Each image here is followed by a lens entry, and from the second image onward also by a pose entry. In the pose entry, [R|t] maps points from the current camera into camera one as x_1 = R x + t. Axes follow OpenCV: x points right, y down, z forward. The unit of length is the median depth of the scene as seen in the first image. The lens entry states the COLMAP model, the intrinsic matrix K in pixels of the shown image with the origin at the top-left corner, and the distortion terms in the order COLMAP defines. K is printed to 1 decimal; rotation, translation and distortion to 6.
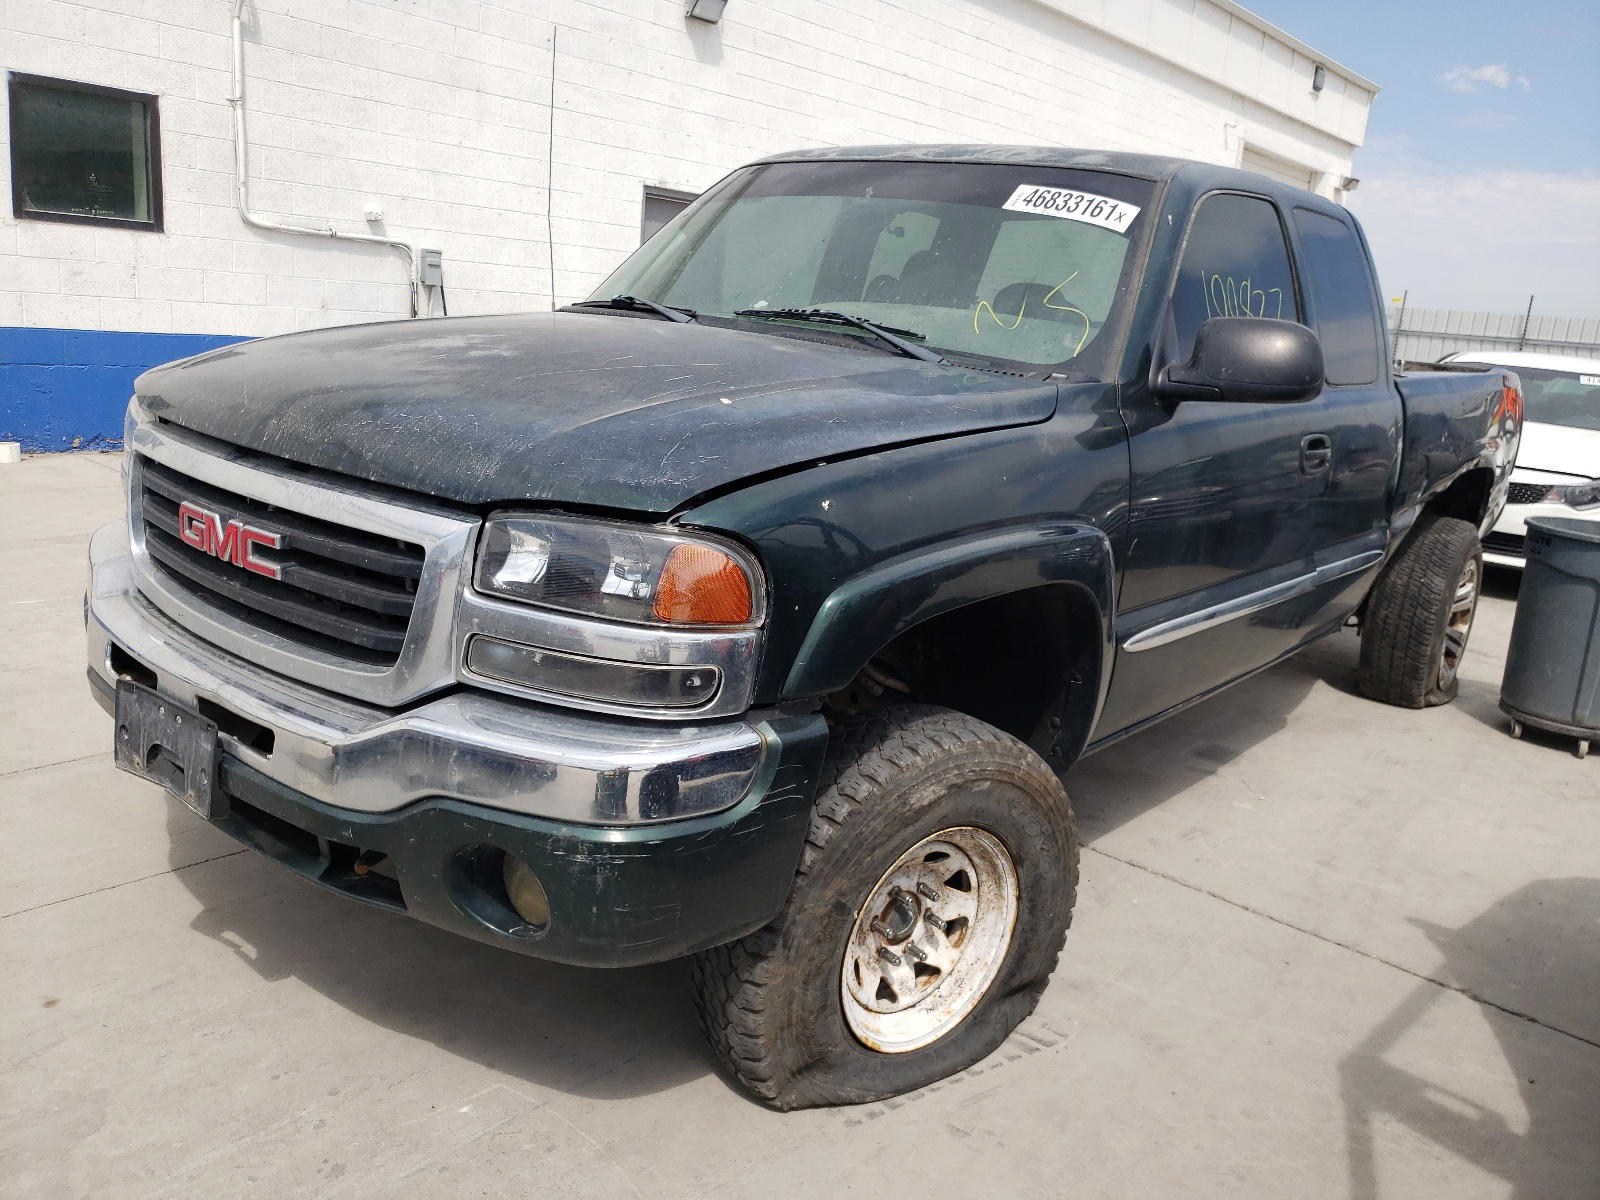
lens RADIAL K [[1196.4, 0, 862.9], [0, 1196.4, 601.9], [0, 0, 1]] dist [0.003064, 0.005686]
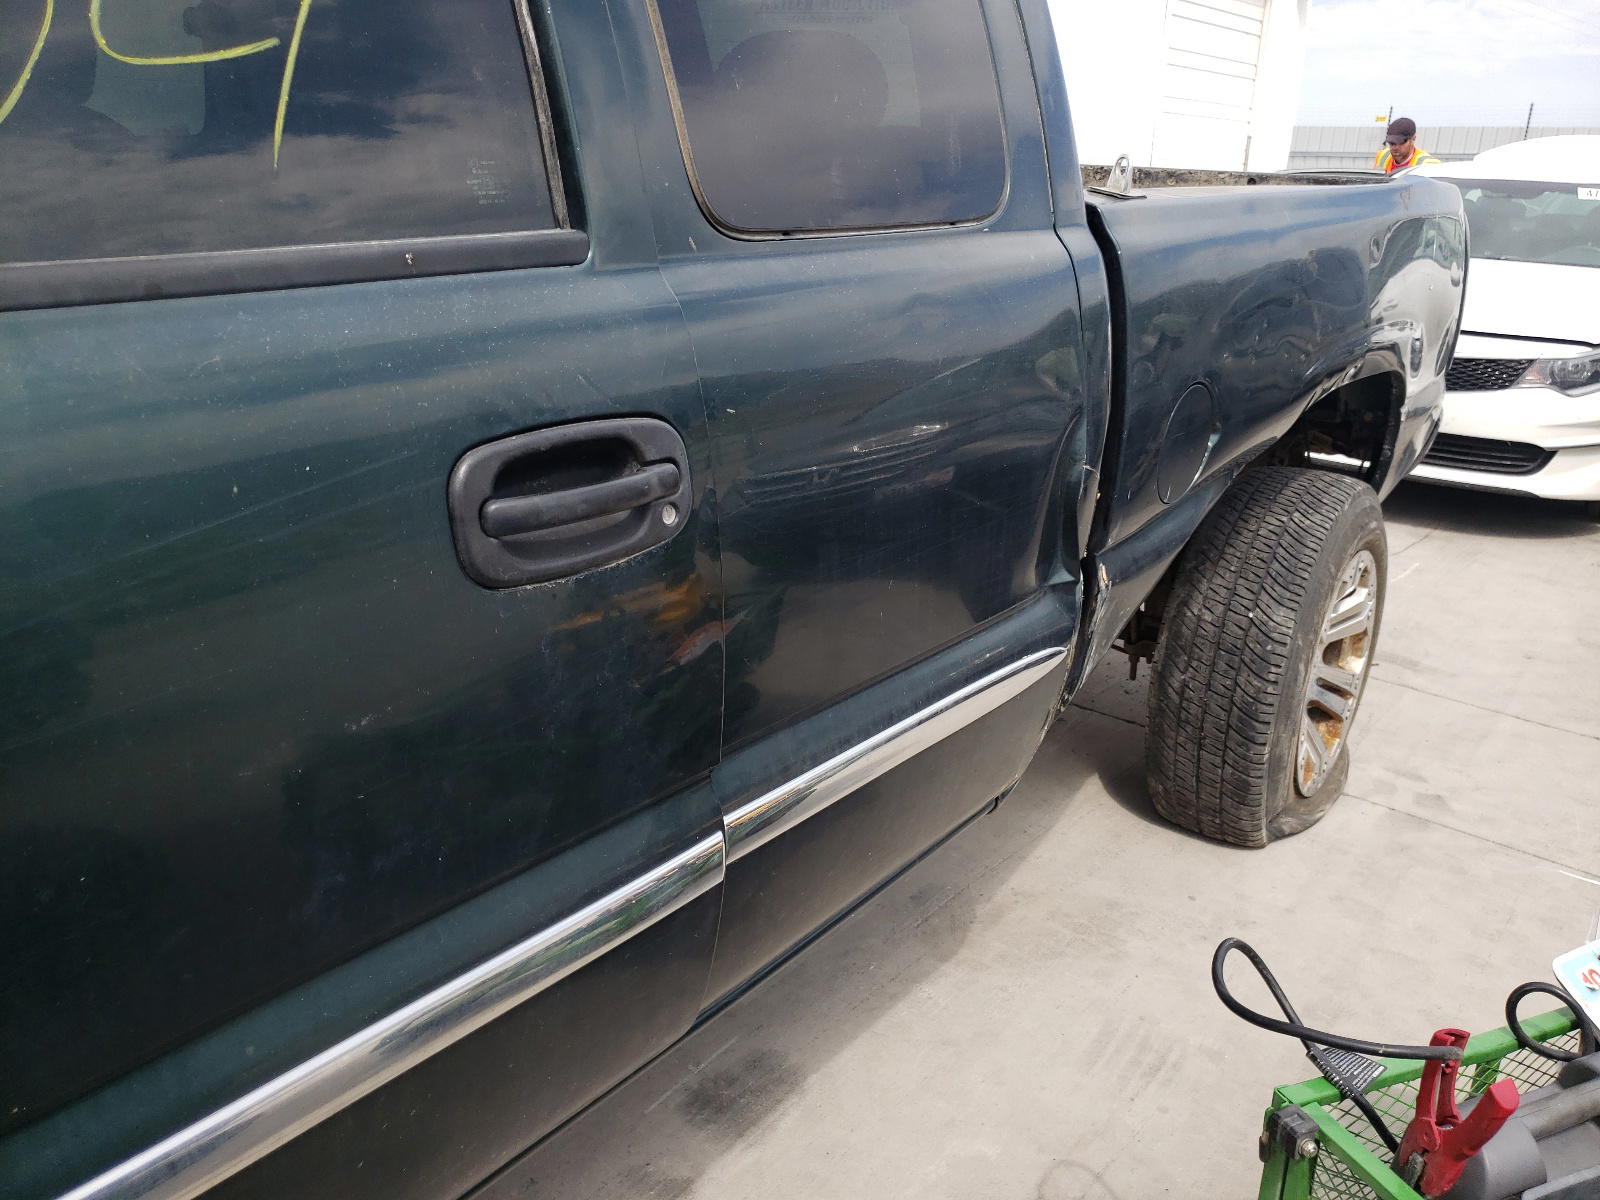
lens RADIAL K [[1234.5, 0, 797.2], [0, 1234.5, 595.5], [0, 0, 1]] dist [-0.001330, -0.007074]
pose [[0.997337, -0.063679, -0.035548, 0.286917], [0.066555, 0.994016, 0.086620, -0.081907], [0.029819, -0.088755, 0.995607, 0.460977]]
